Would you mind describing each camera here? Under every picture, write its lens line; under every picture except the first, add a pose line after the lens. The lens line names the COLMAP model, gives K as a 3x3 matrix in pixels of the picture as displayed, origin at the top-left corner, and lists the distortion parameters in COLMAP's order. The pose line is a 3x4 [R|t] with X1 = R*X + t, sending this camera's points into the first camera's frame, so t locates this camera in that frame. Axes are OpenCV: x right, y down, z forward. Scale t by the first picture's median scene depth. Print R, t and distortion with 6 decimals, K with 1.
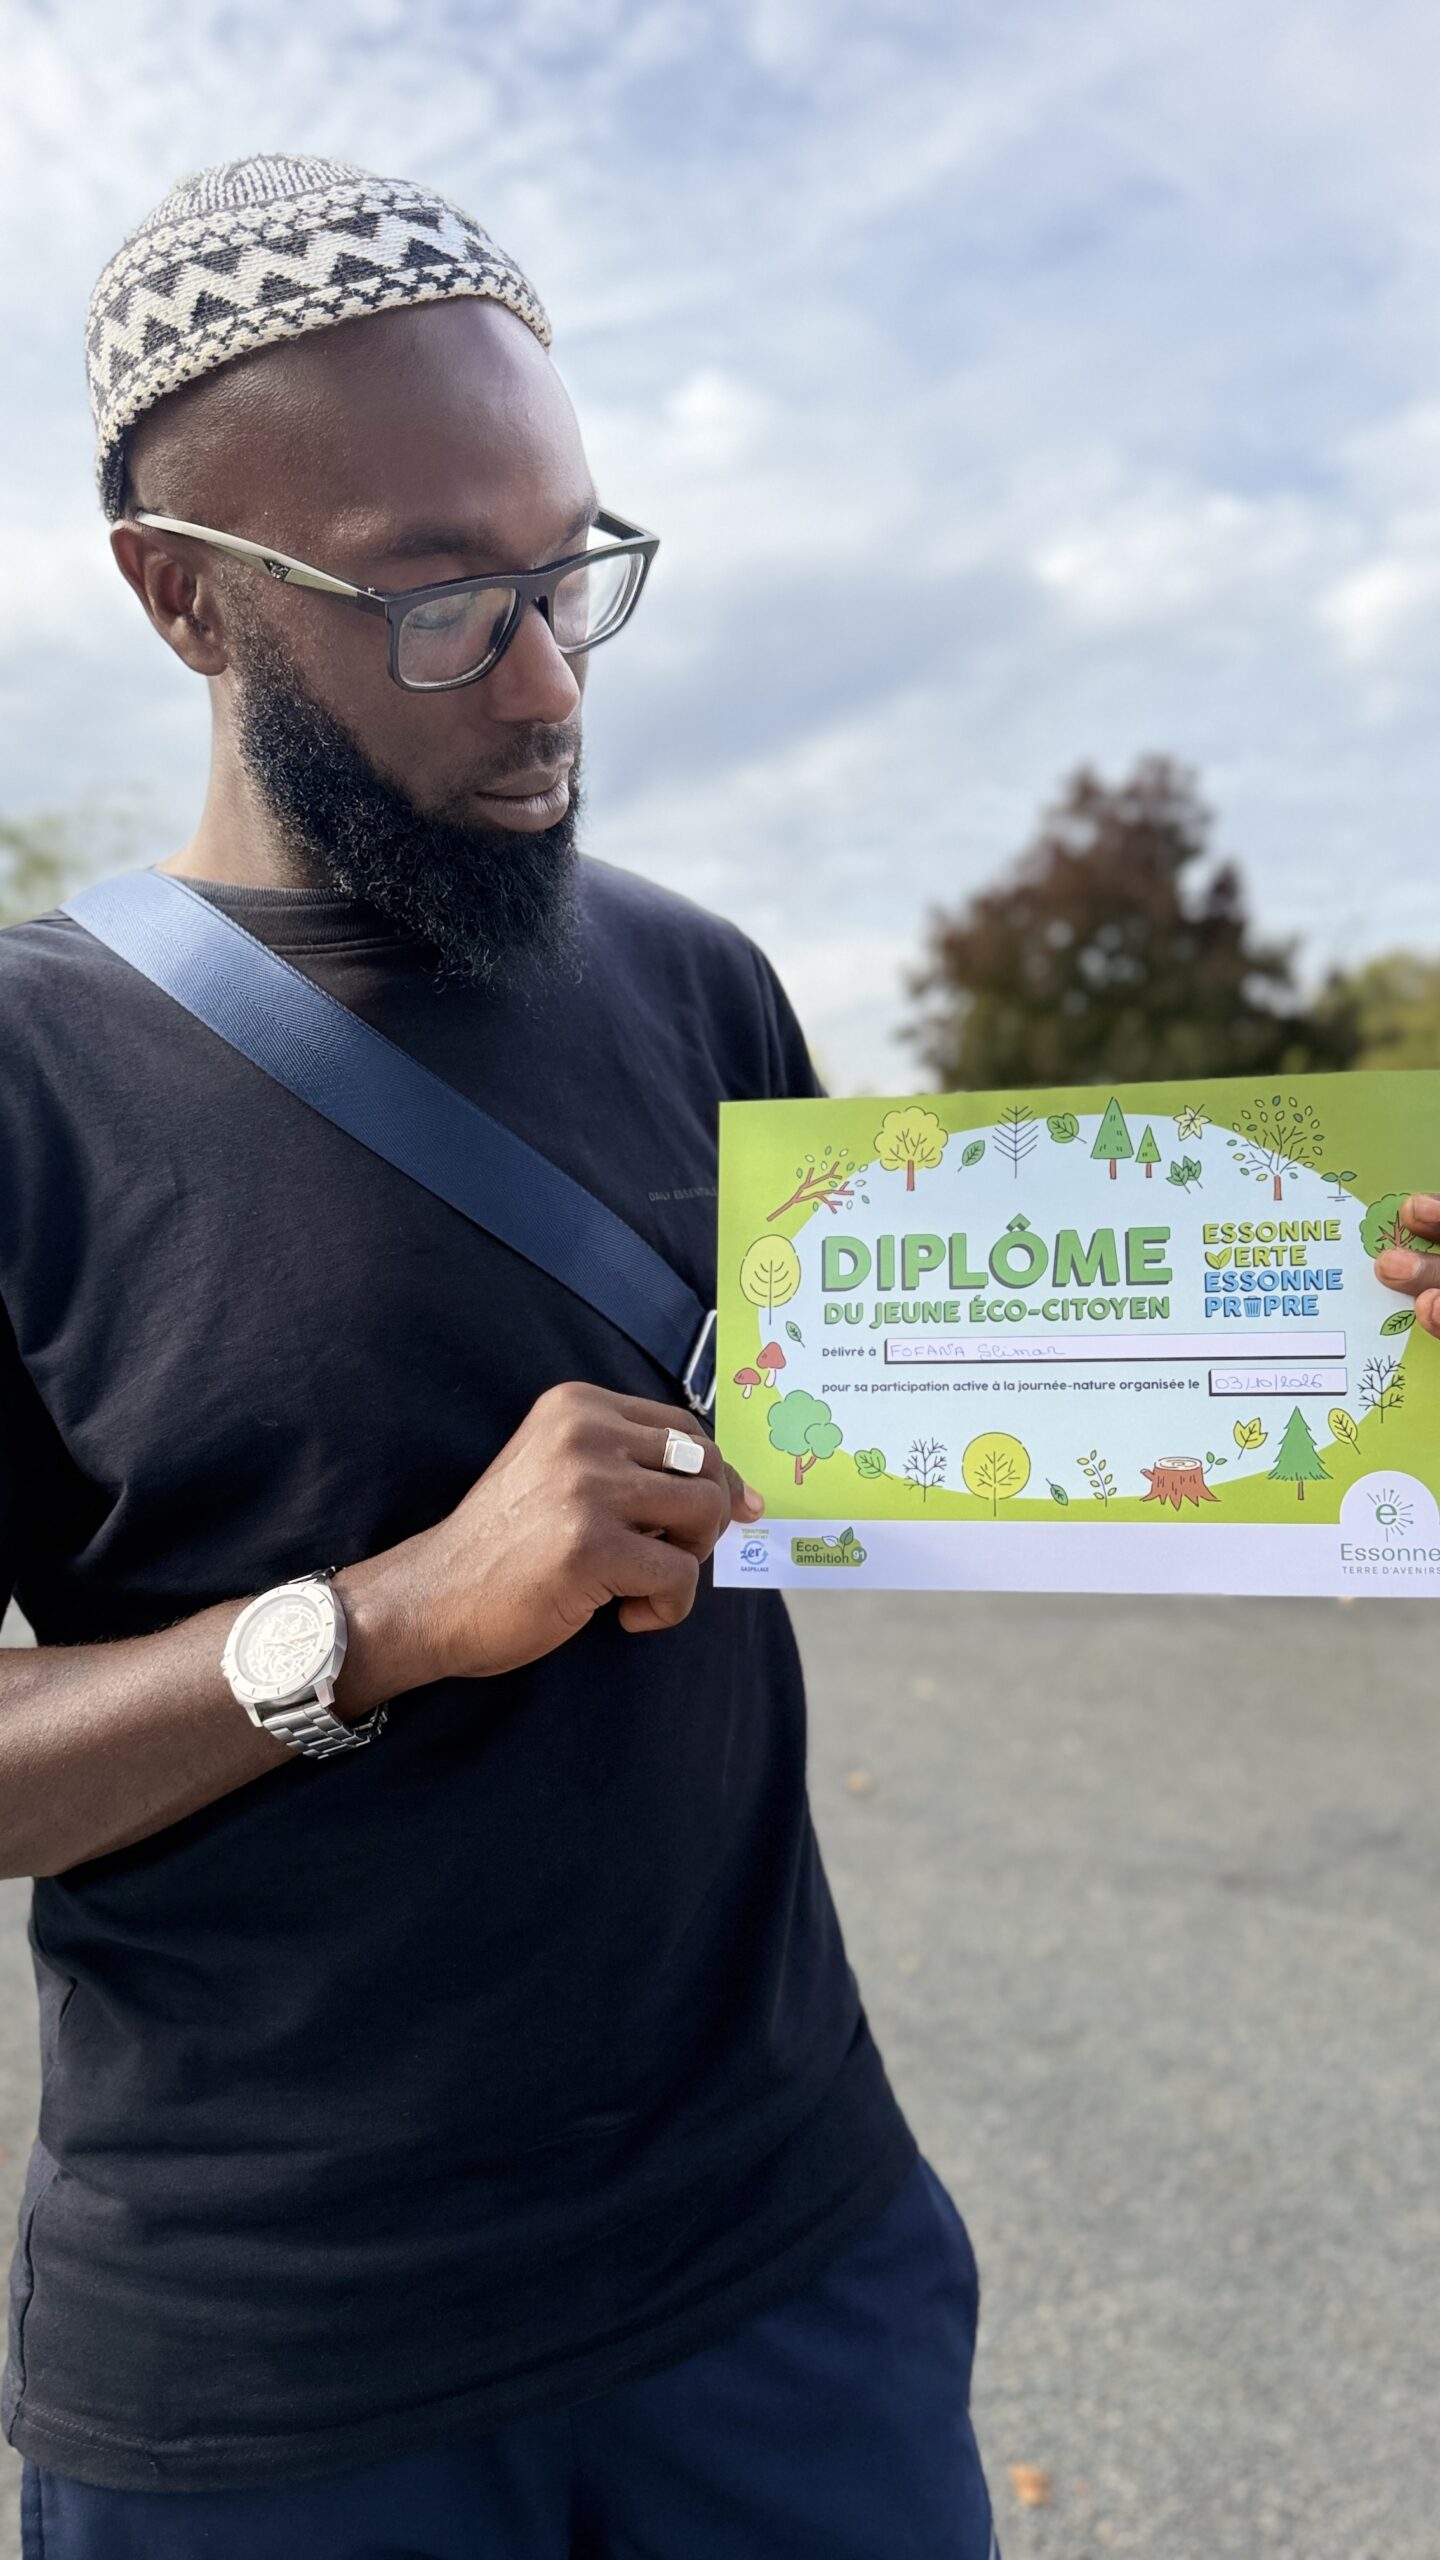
lens RADIAL K [[1936.4, 0, 715.1], [0, 1936.4, 1292.5], [0, 0, 1]] dist [0.021567, -0.020337]
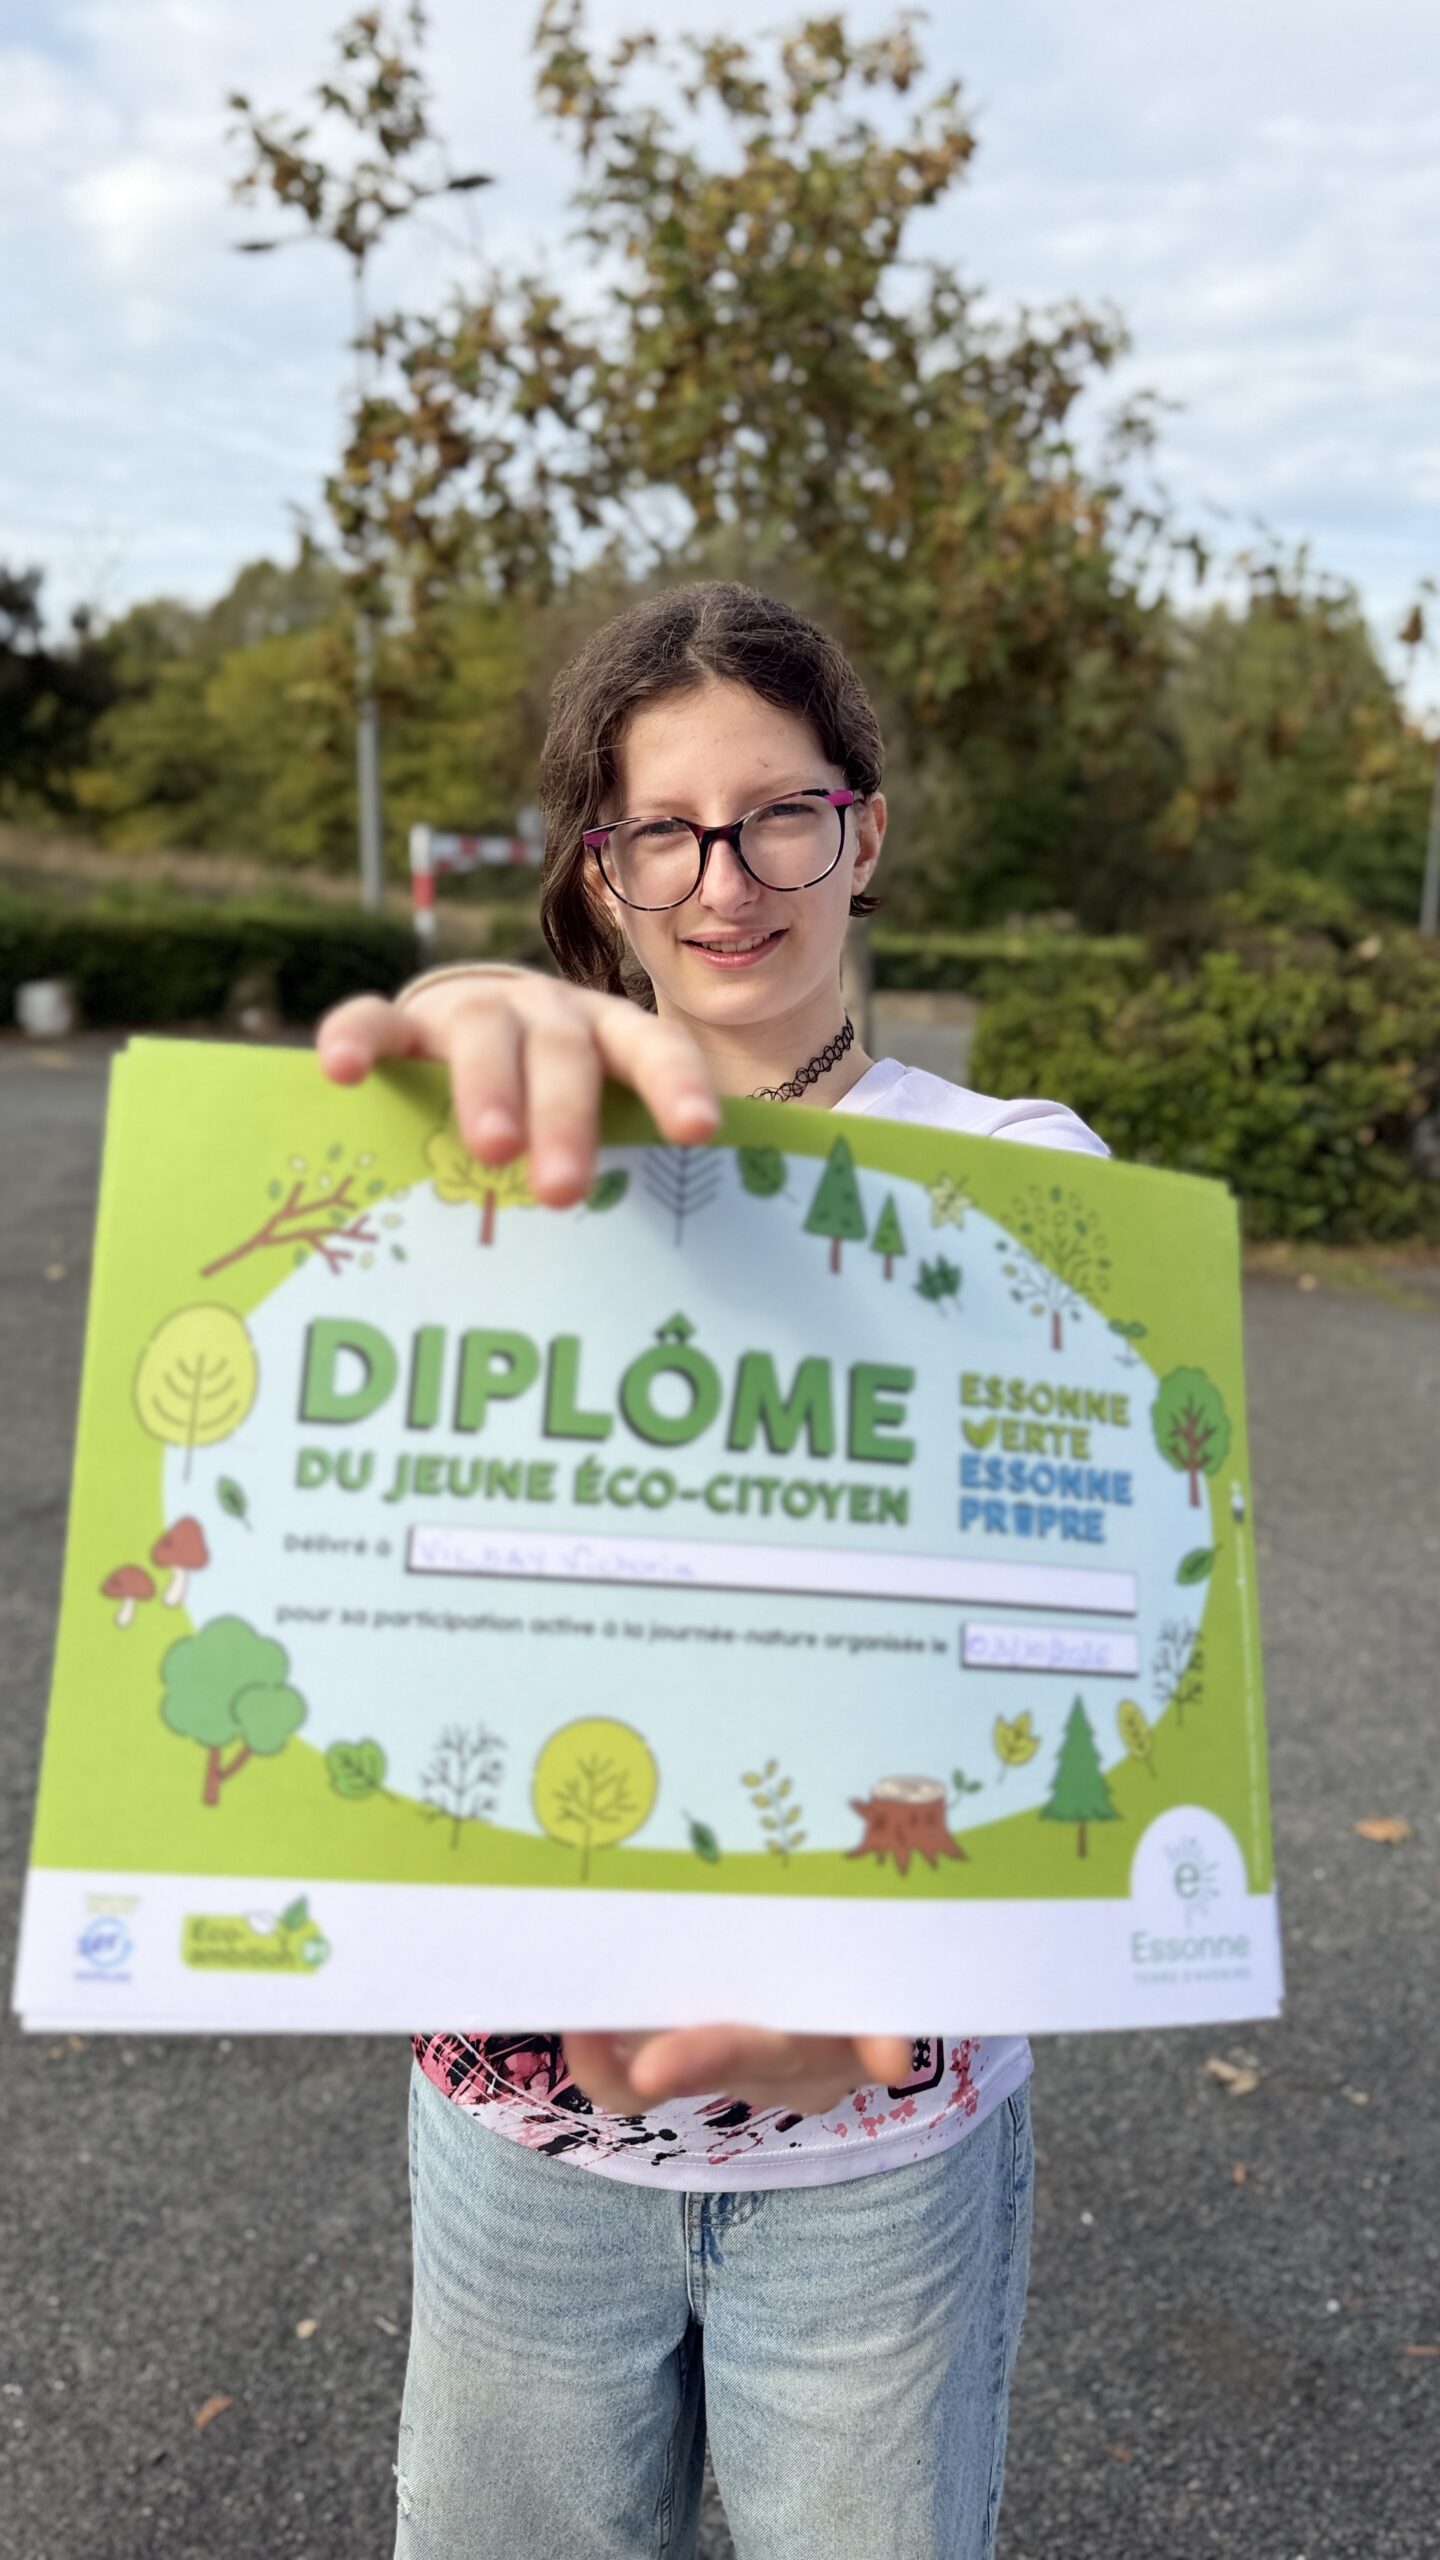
lens RADIAL K [[1936.4, 0, 692.1], [0, 1936.4, 1257.7], [0, 0, 1]] dist [0.021567, -0.020337]
pose [[0.961572, 0.106587, 0.253019, 0.020978], [-0.069680, 0.986135, -0.150608, 0.025957], [-0.265564, 0.127190, 0.955667, 0.467266]]
